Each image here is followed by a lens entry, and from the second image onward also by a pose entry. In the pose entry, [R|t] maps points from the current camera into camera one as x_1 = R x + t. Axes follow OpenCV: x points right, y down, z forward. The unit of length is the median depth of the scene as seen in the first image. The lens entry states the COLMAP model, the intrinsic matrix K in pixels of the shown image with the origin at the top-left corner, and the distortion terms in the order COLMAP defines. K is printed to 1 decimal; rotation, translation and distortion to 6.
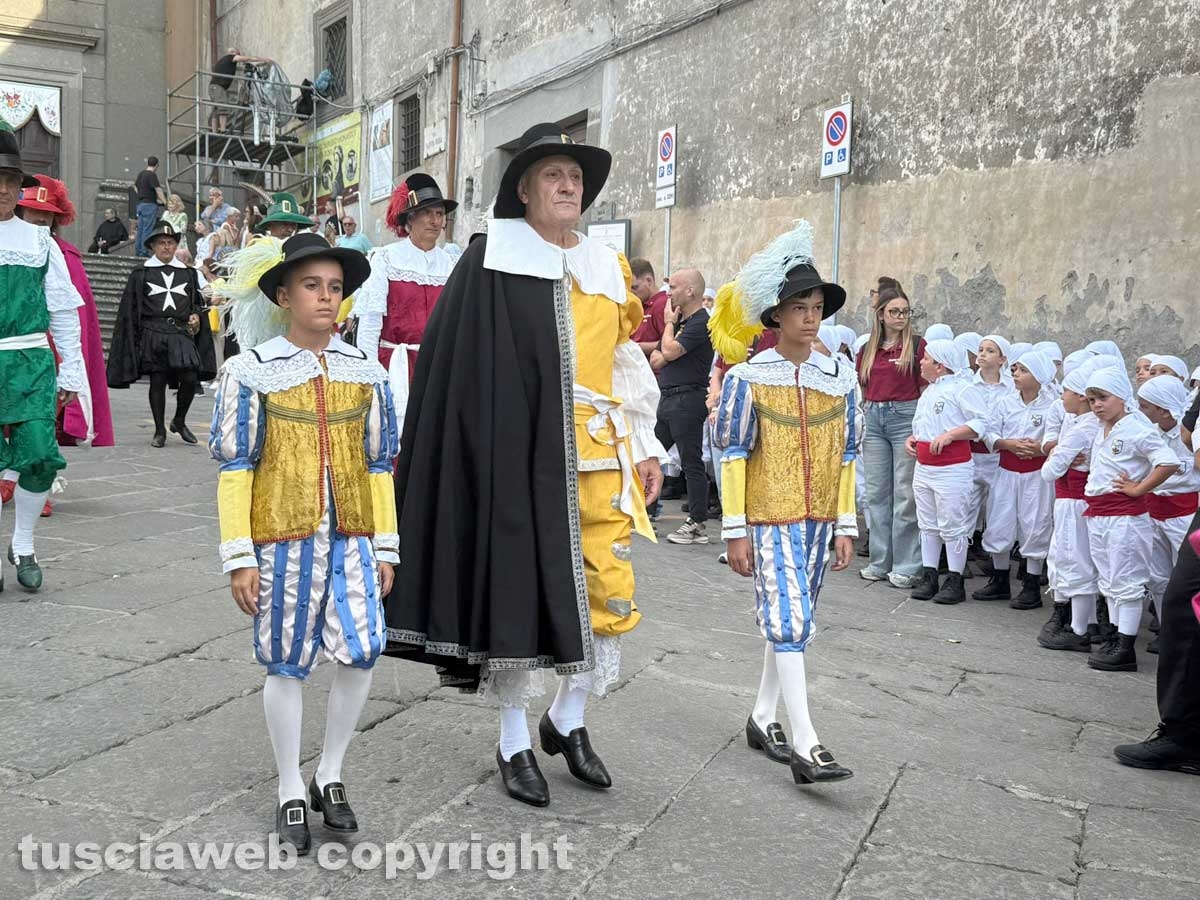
lens RADIAL K [[1549.1, 0, 614.5], [0, 1549.1, 455.2], [0, 0, 1]] dist [0.220255, -0.519071]
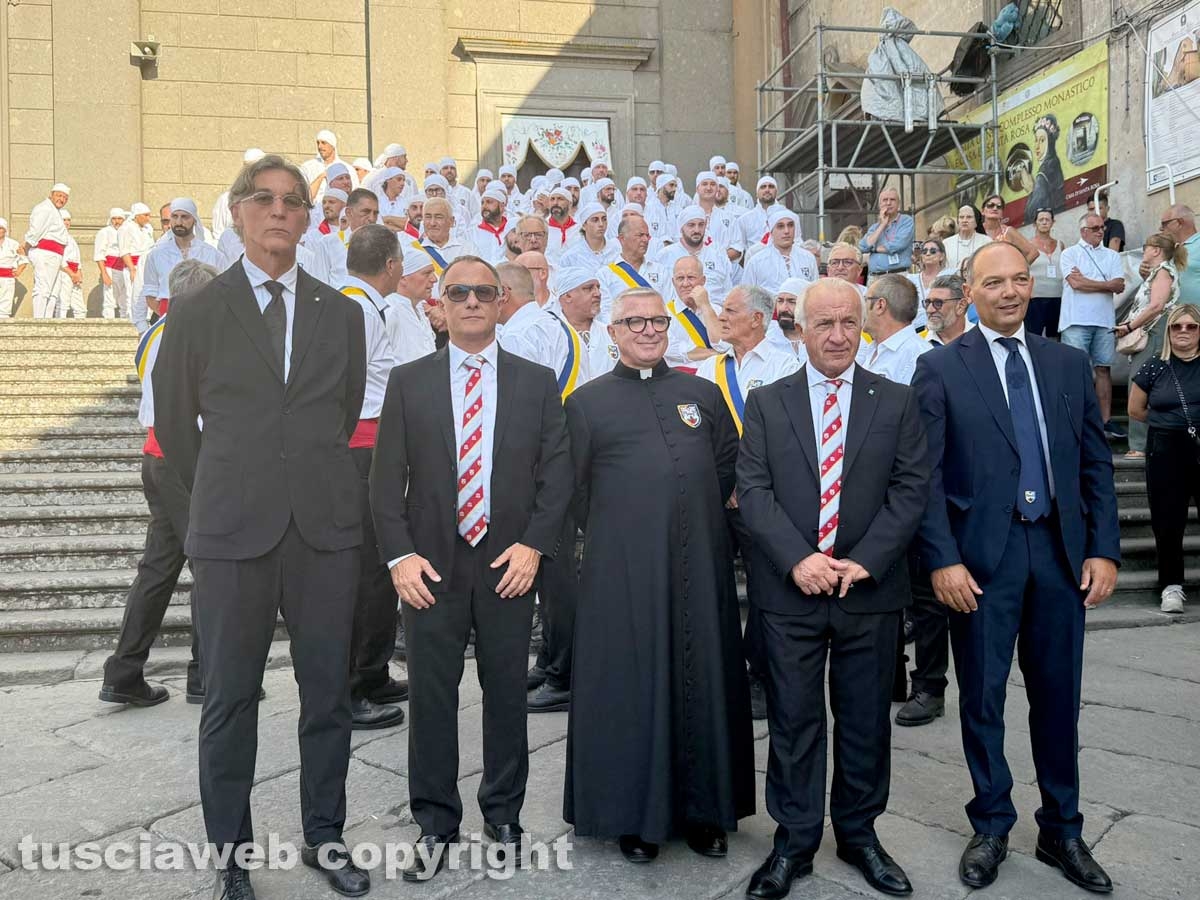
lens RADIAL K [[1107.0, 0, 600.0], [0, 1107.0, 450.0], [0, 0, 1]] dist [0.004002, -0.008317]
pose [[0.946360, -0.034246, -0.321295, -0.345942], [0.032340, 0.999413, -0.011270, -0.114575], [0.321492, 0.000275, 0.946912, 0.903879]]
